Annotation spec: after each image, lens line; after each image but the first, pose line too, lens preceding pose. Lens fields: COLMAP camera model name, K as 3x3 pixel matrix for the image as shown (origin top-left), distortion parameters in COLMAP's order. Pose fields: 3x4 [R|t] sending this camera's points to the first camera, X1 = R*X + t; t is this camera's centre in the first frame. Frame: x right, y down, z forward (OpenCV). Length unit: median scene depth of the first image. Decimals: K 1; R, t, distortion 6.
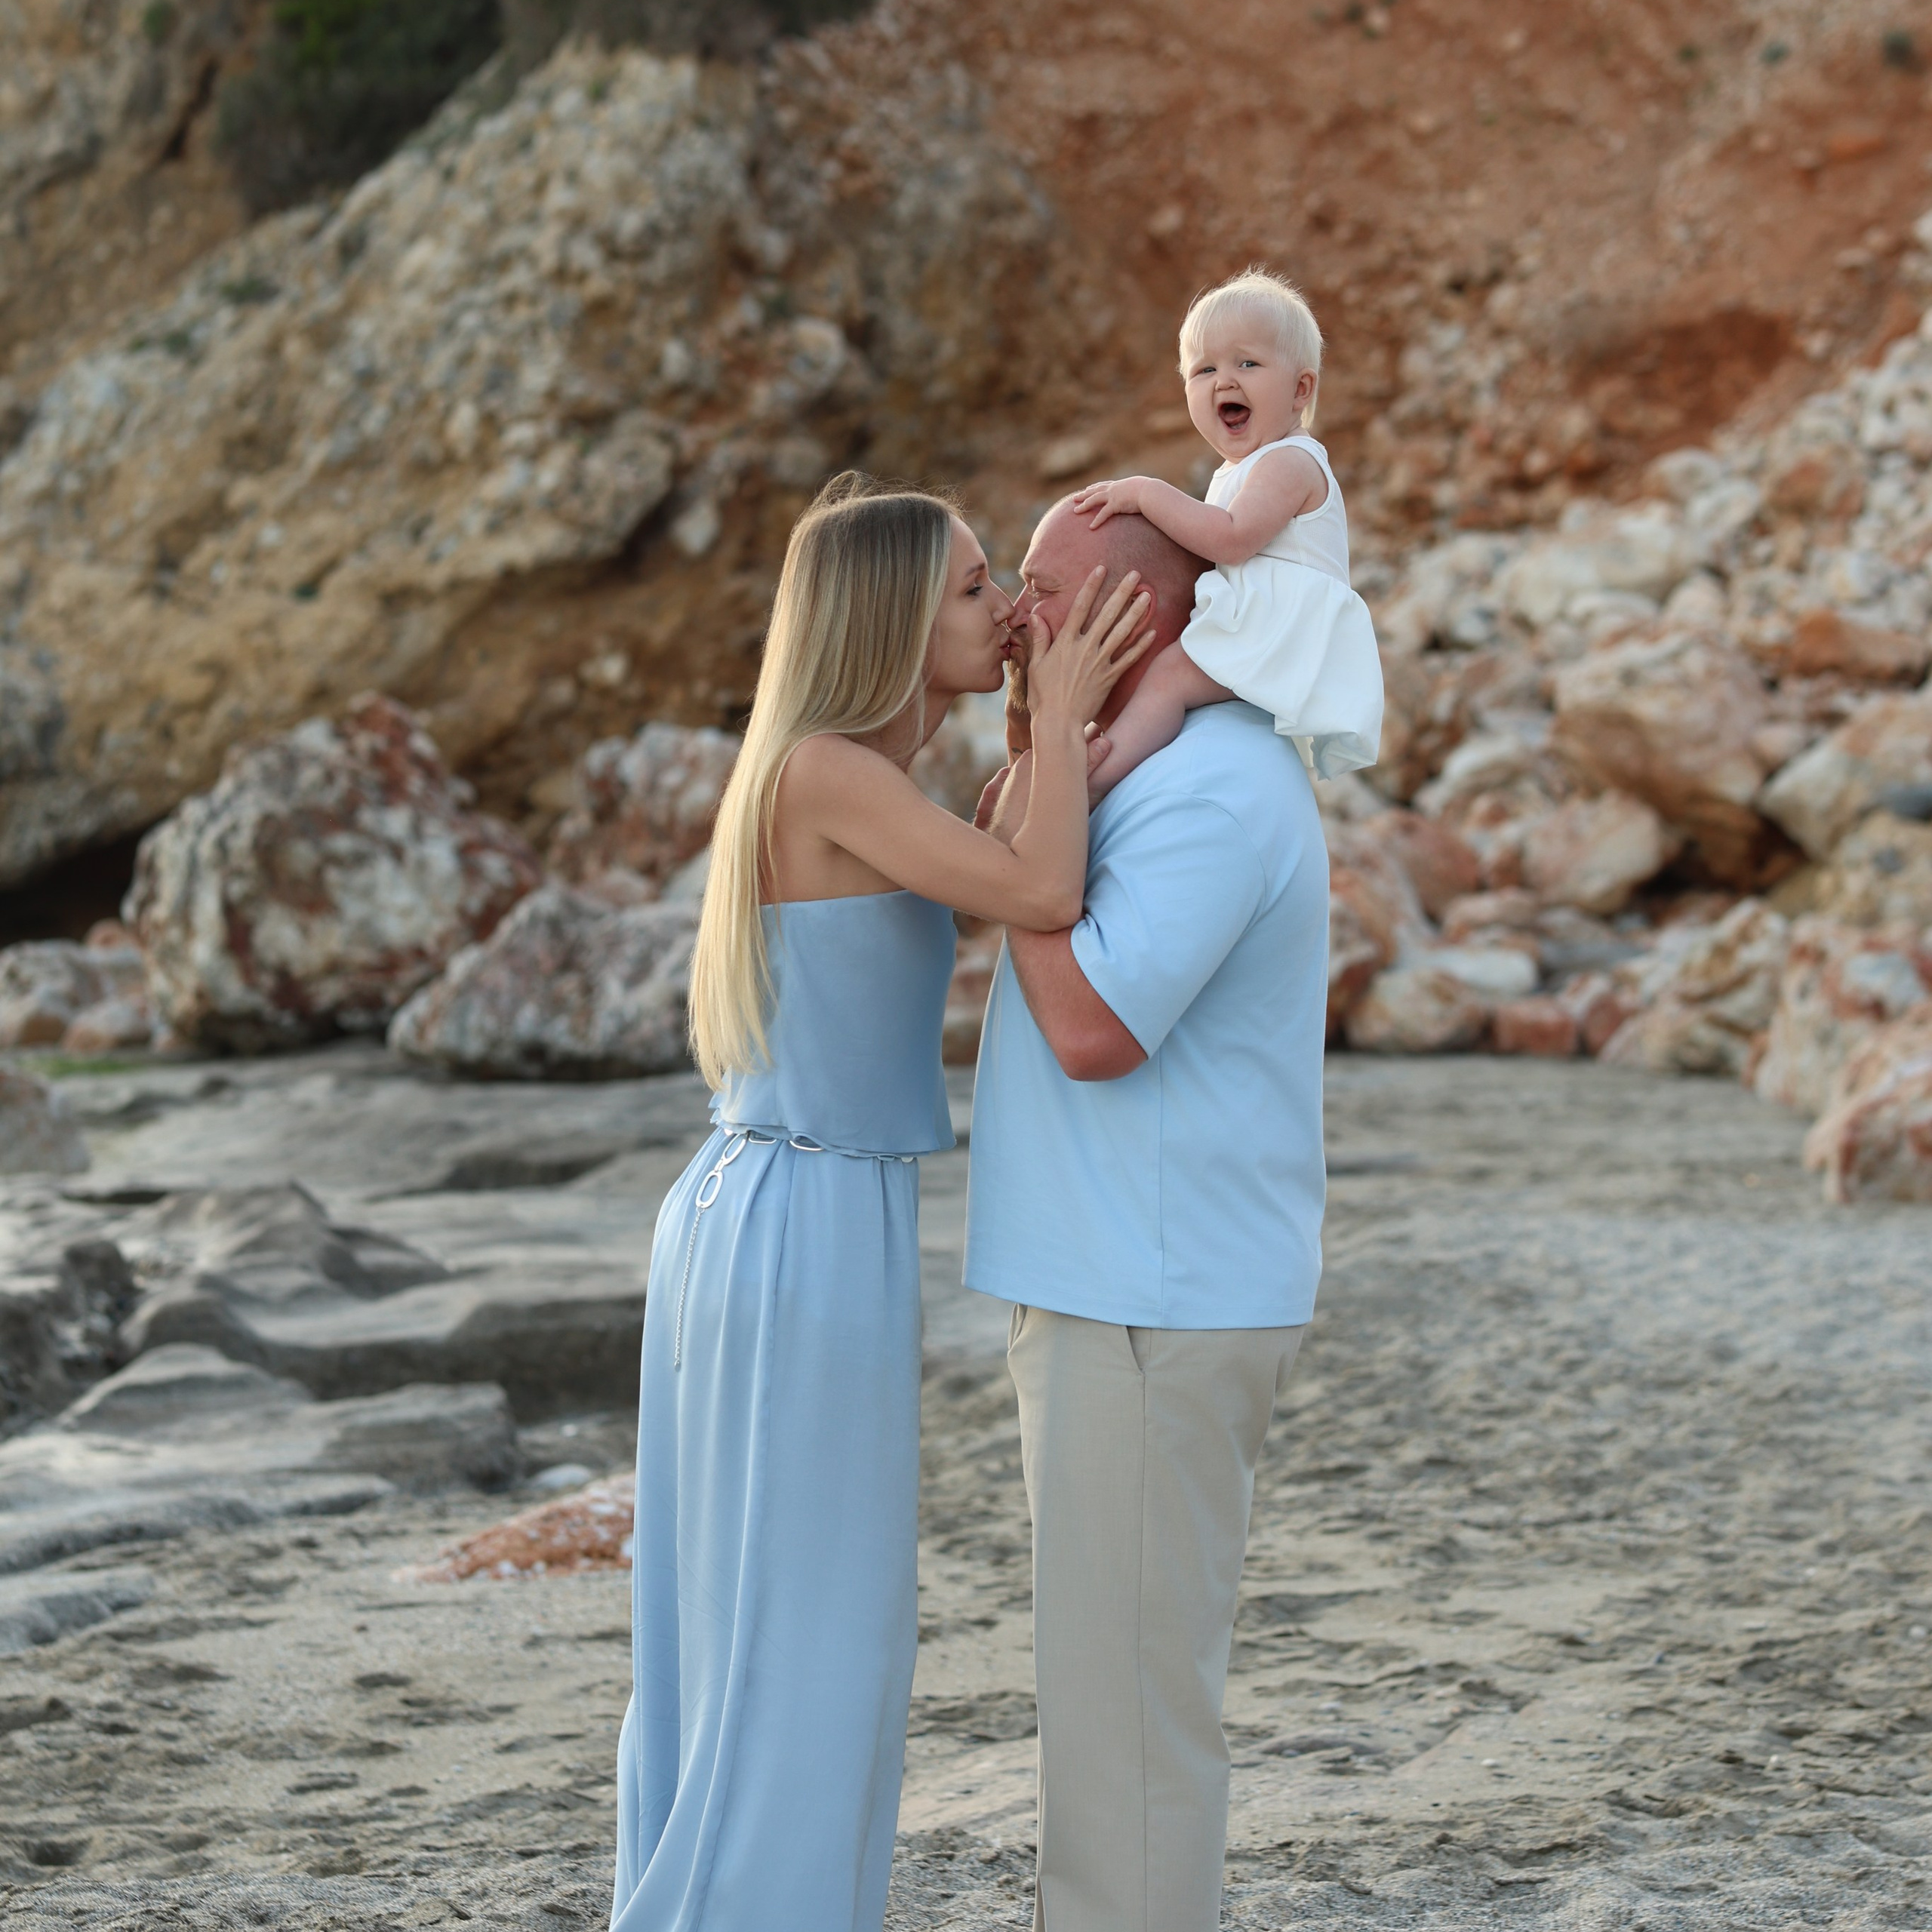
lens RADIAL K [[6916.1, 0, 966.0], [0, 6916.1, 966.0], [0, 0, 1]] dist [0.027099, 1.245311]
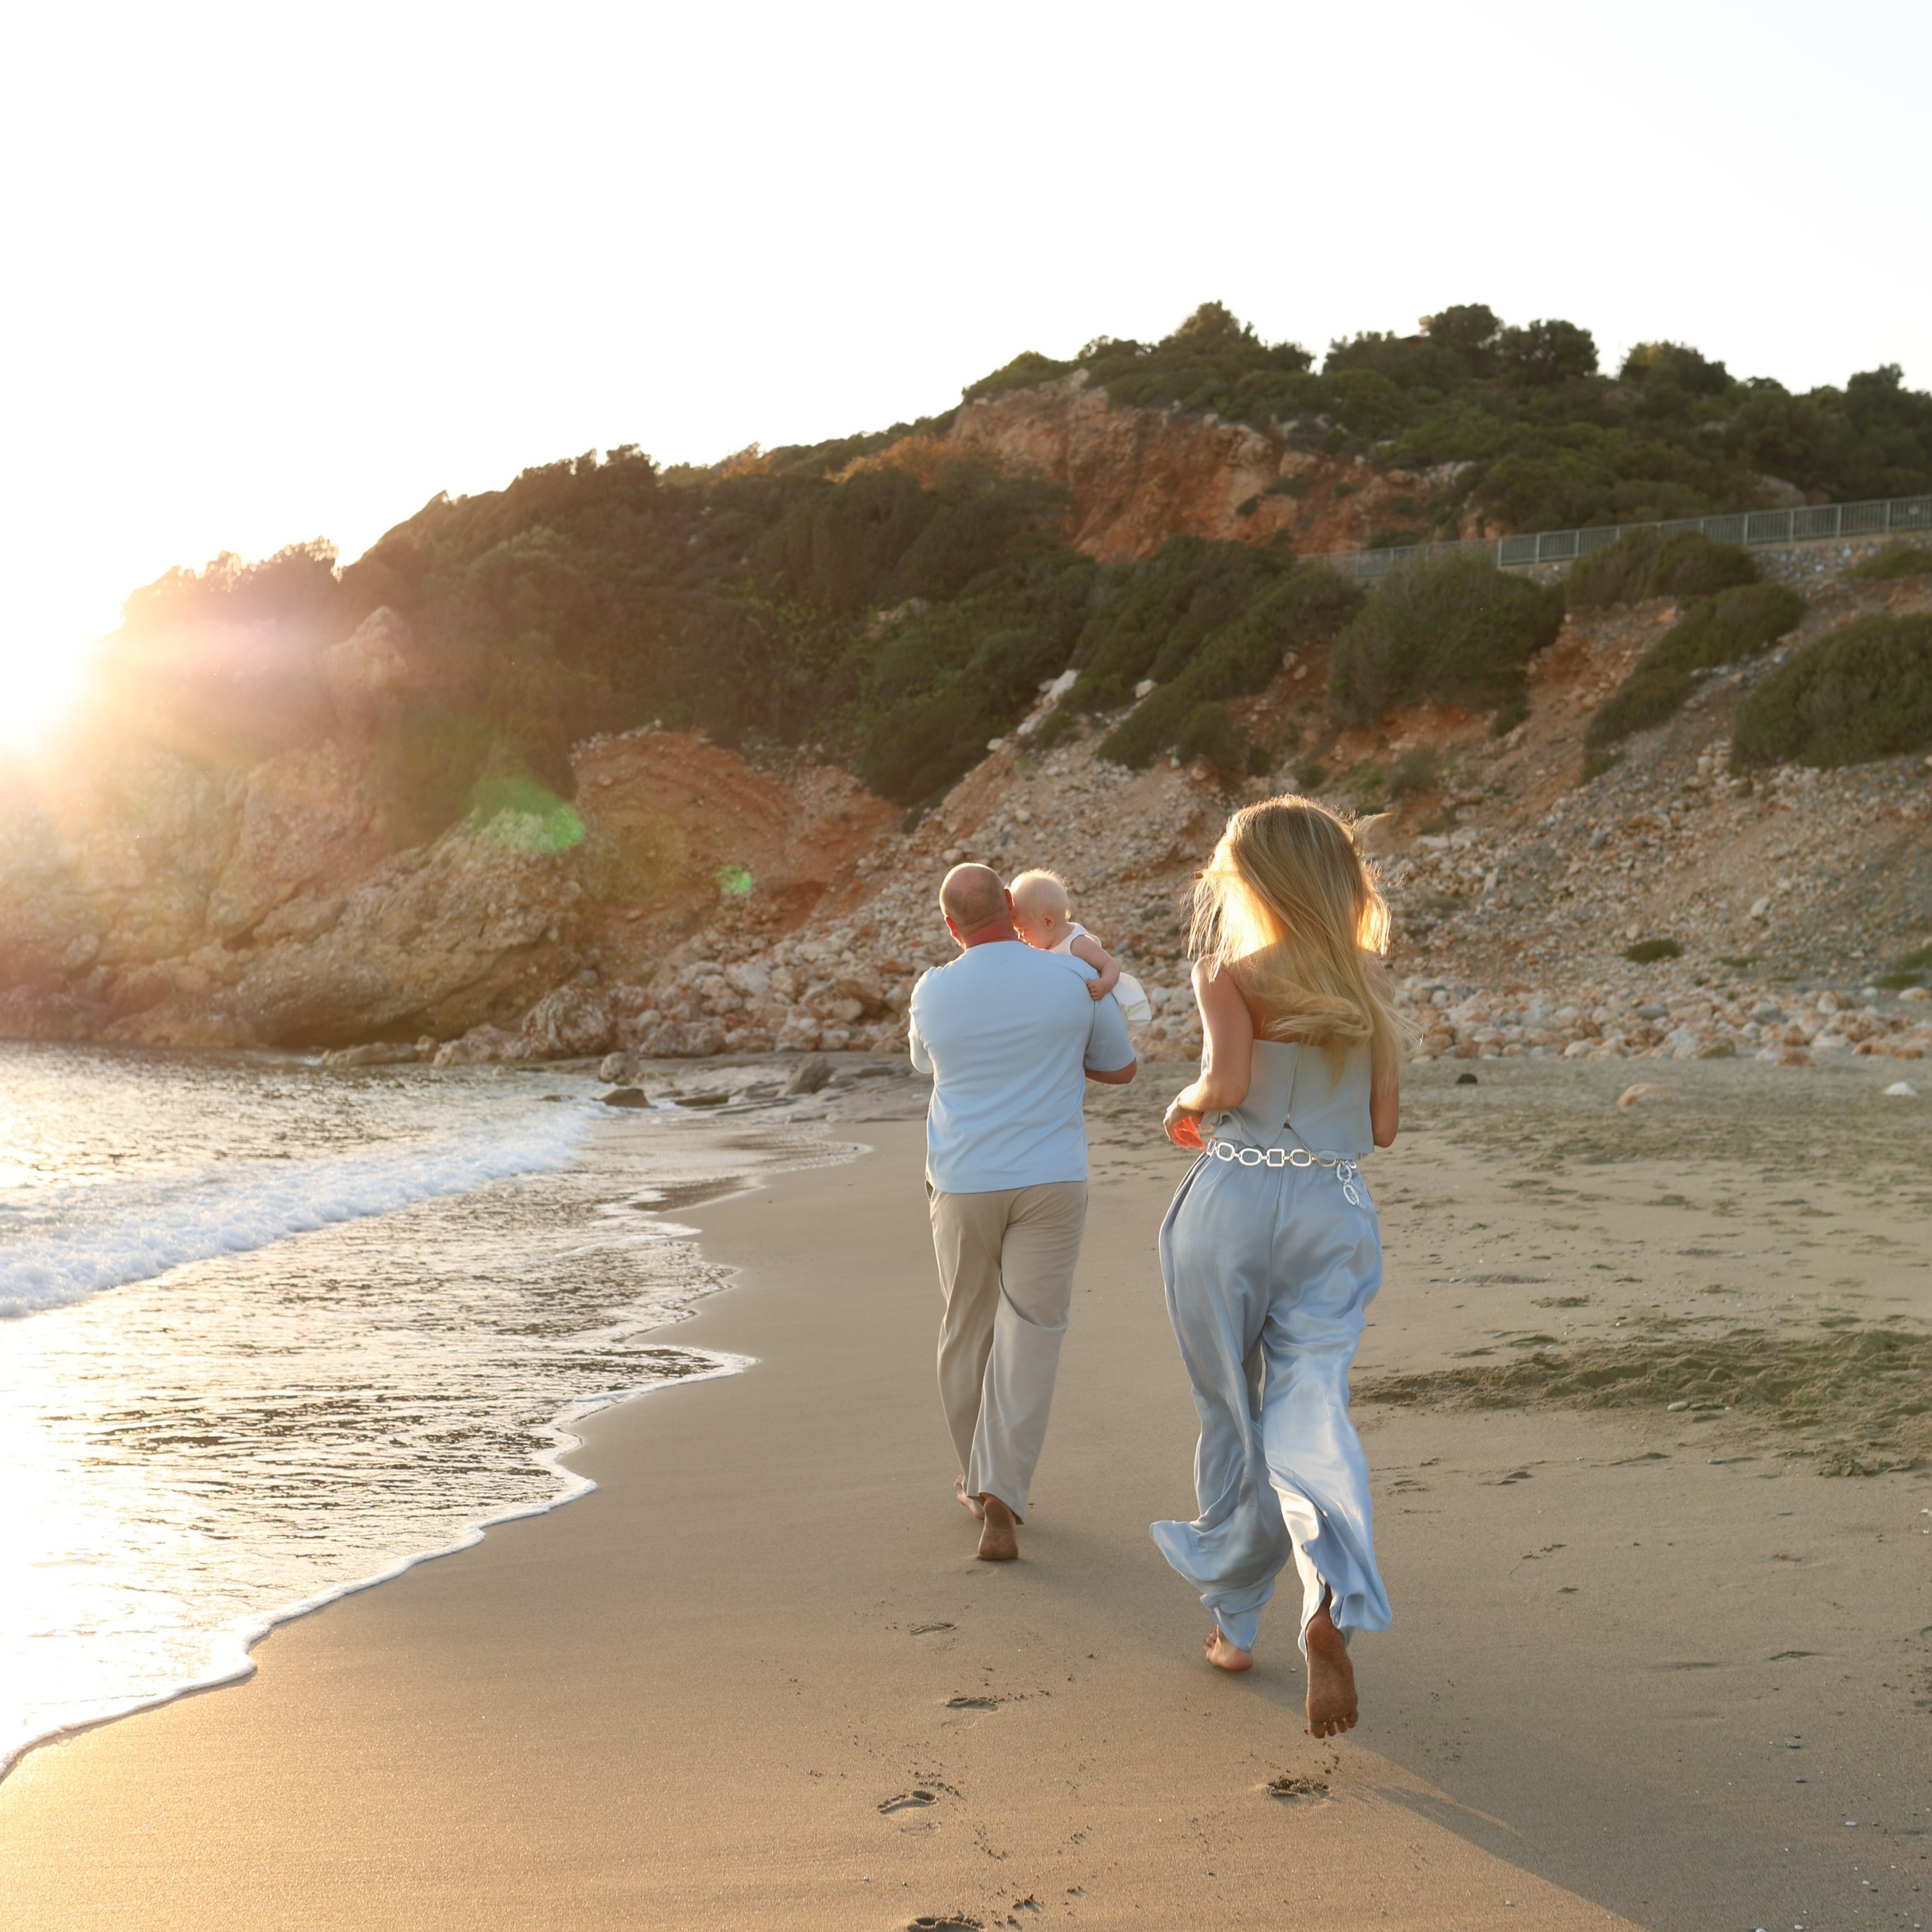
lens RADIAL K [[2739.2, 0, 998.6], [0, 2739.2, 961.1], [0, 0, 1]] dist [-0.009477, 0.072058]
pose [[0.959055, -0.010347, 0.283030, -0.240213], [0.020908, 0.999192, -0.034319, 0.011629], [-0.282446, 0.038831, 0.958497, -0.587514]]
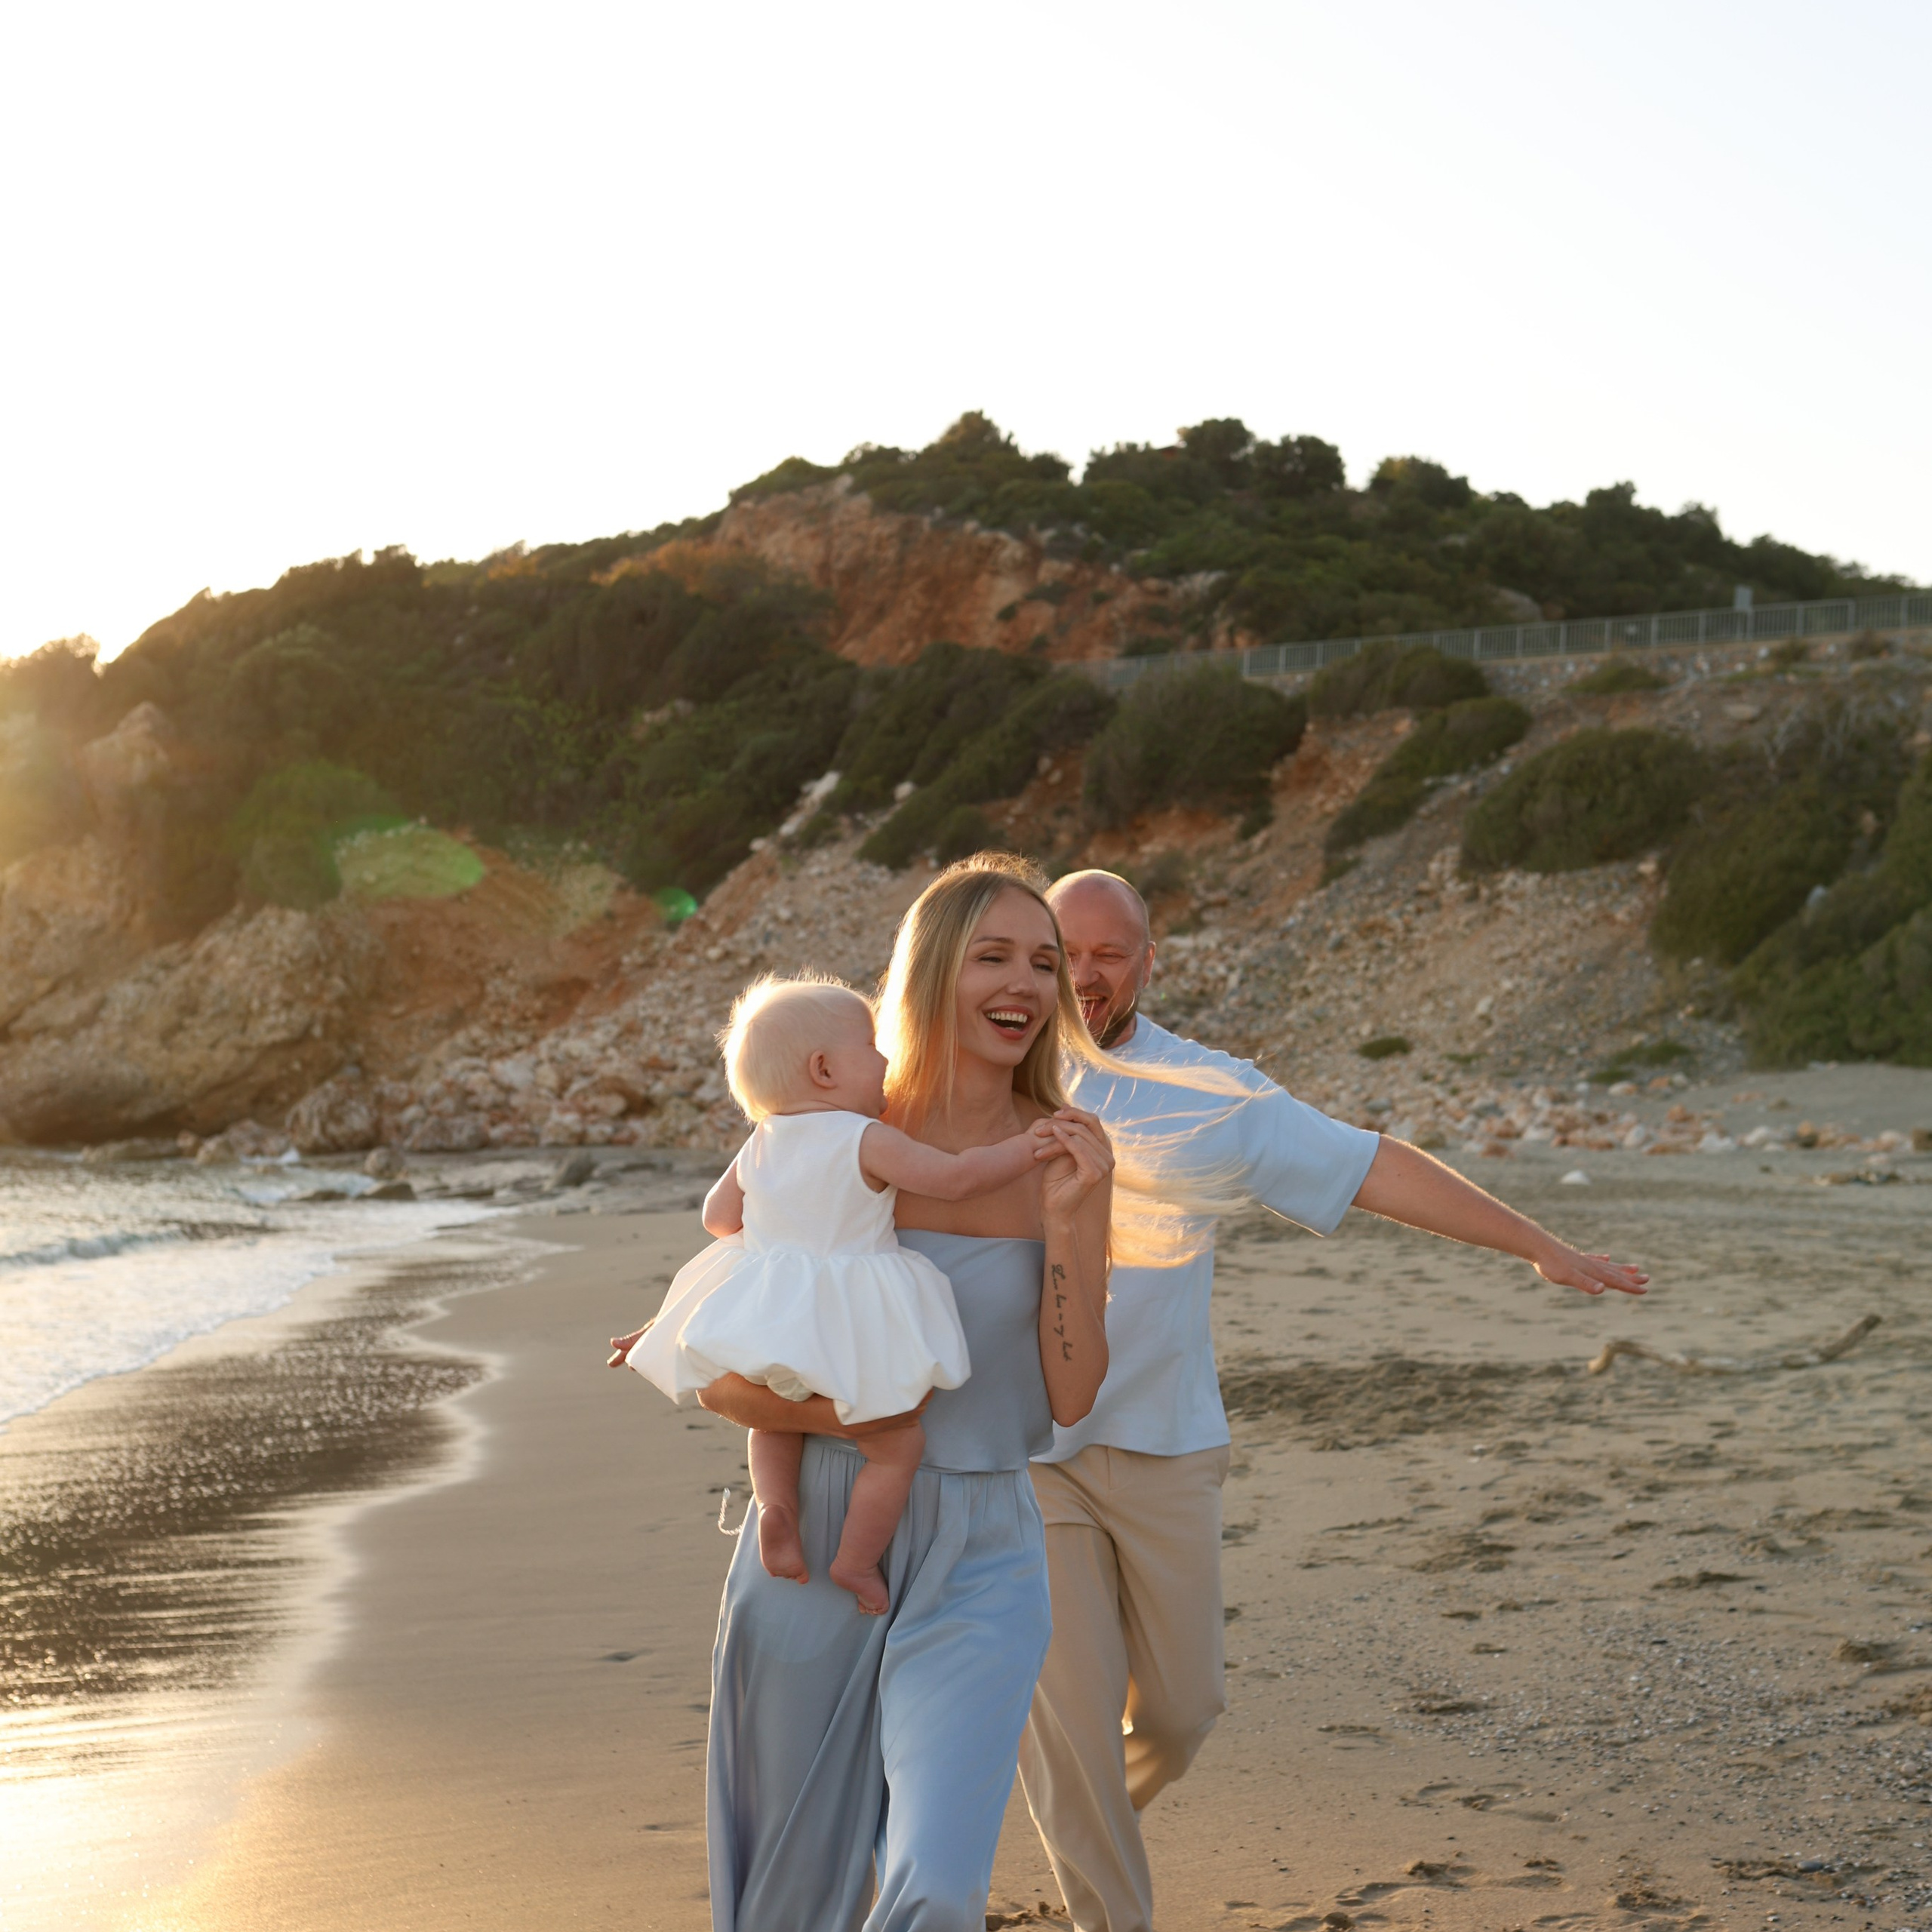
lens RADIAL K [[2739.2, 0, 998.6], [0, 2739.2, 961.1], [0, 0, 1]] dist [-0.009477, 0.072058]
pose [[0.931516, 0.001644, 0.363696, -0.248788], [0.024181, 0.997497, -0.066443, 0.011616], [-0.362895, 0.070688, 0.929145, -0.624571]]
